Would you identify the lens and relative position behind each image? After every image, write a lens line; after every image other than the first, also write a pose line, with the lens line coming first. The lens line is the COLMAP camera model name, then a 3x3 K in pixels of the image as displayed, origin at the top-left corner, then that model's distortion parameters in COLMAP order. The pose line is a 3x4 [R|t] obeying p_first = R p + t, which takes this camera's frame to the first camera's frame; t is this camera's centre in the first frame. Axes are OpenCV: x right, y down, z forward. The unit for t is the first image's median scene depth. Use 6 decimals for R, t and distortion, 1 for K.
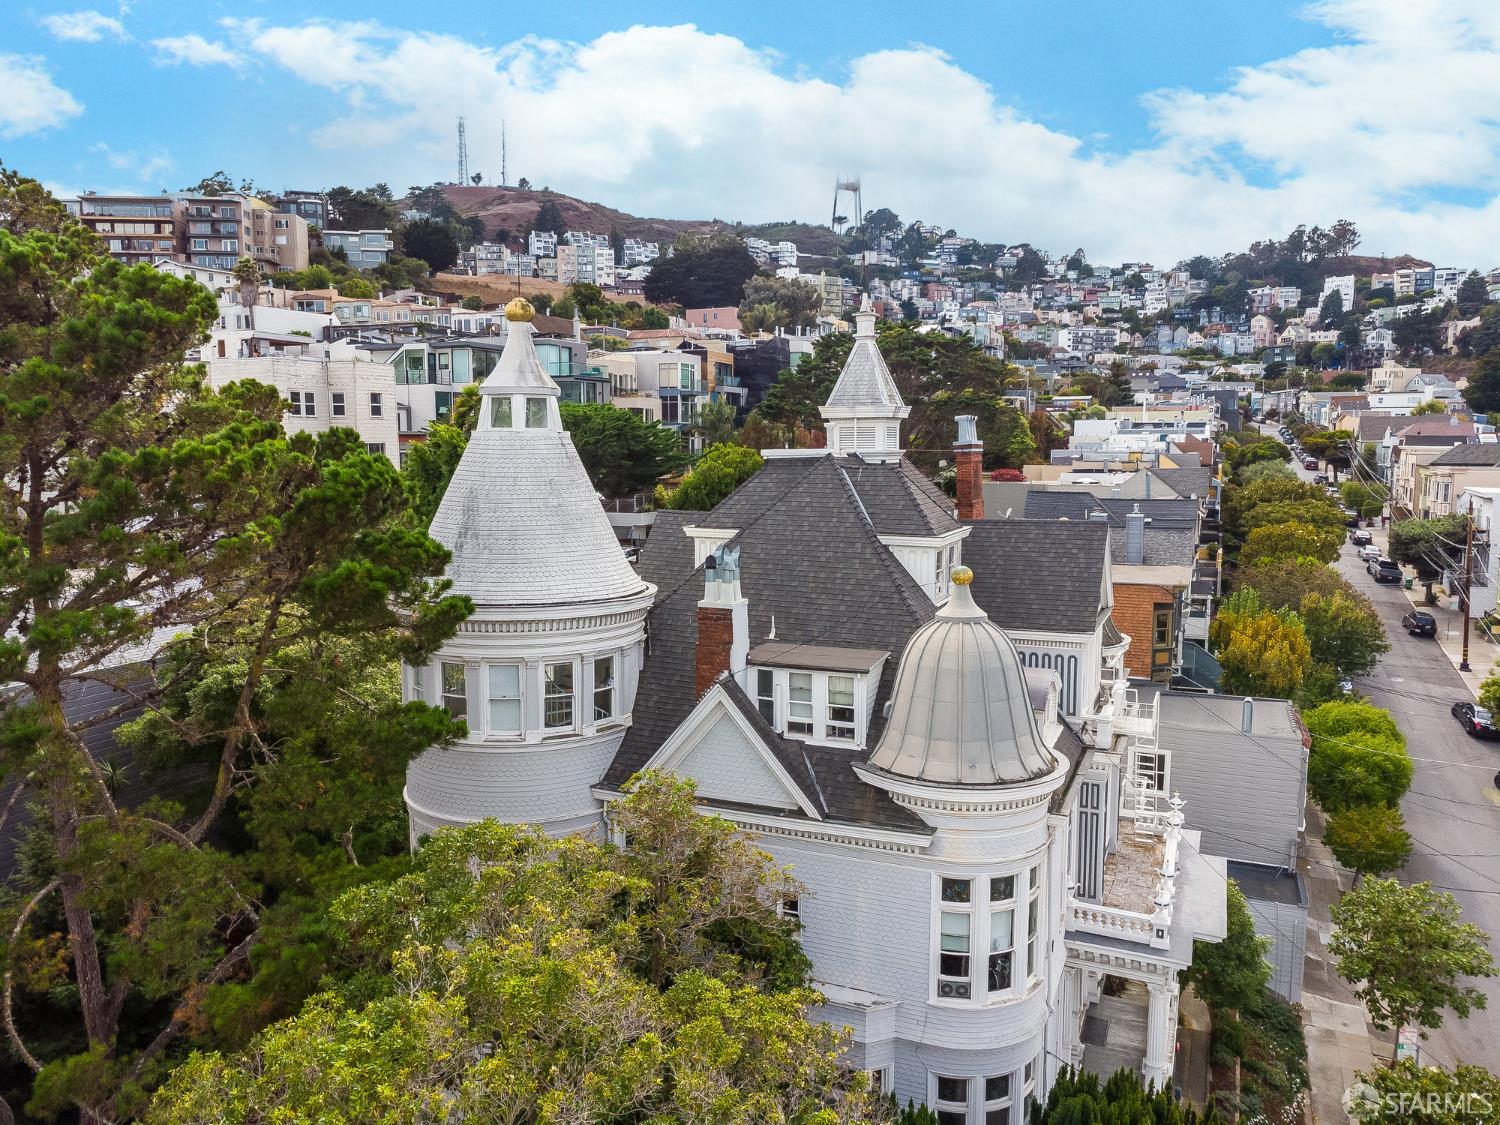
lens RADIAL K [[1091.1, 0, 750.0], [0, 1091.1, 562.5], [0, 0, 1]] dist [0.008958, -0.001826]
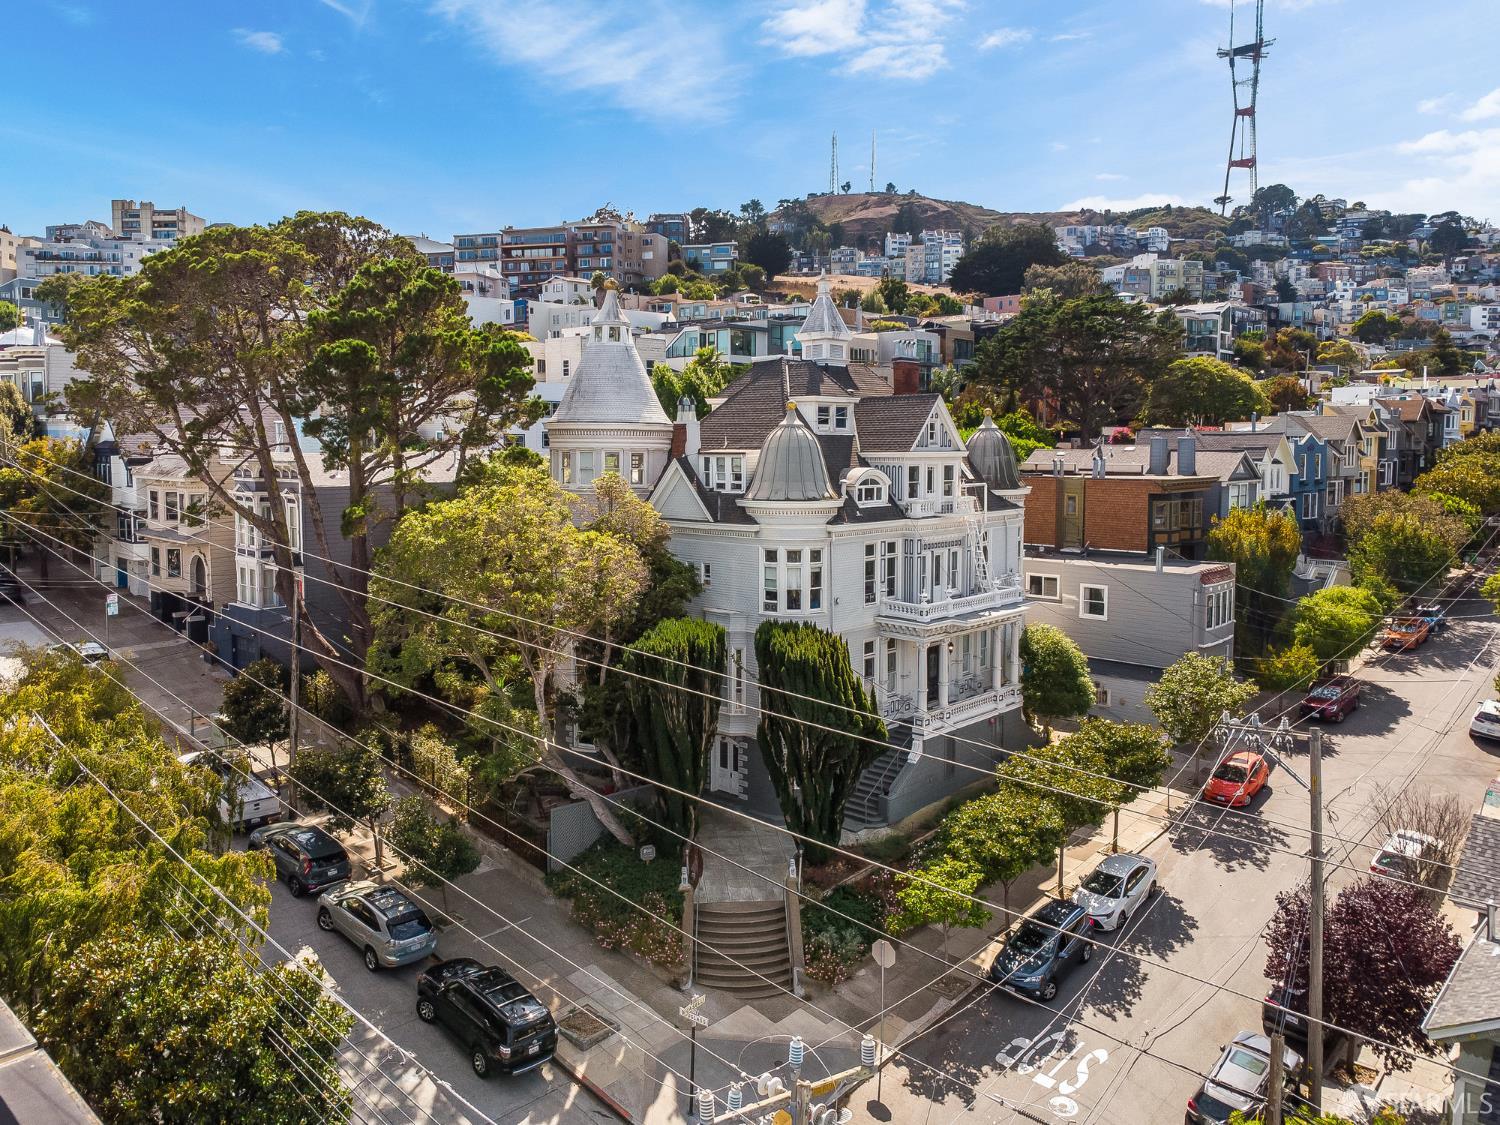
lens RADIAL K [[1104.4, 0, 744.3], [0, 1104.4, 524.2], [0, 0, 1]] dist [0.006416, 0.000079]
pose [[0.942535, 0.025933, -0.333099, 0.082736], [-0.037529, 0.998891, -0.028424, 0.030190], [0.331992, 0.039291, 0.942463, -0.095546]]
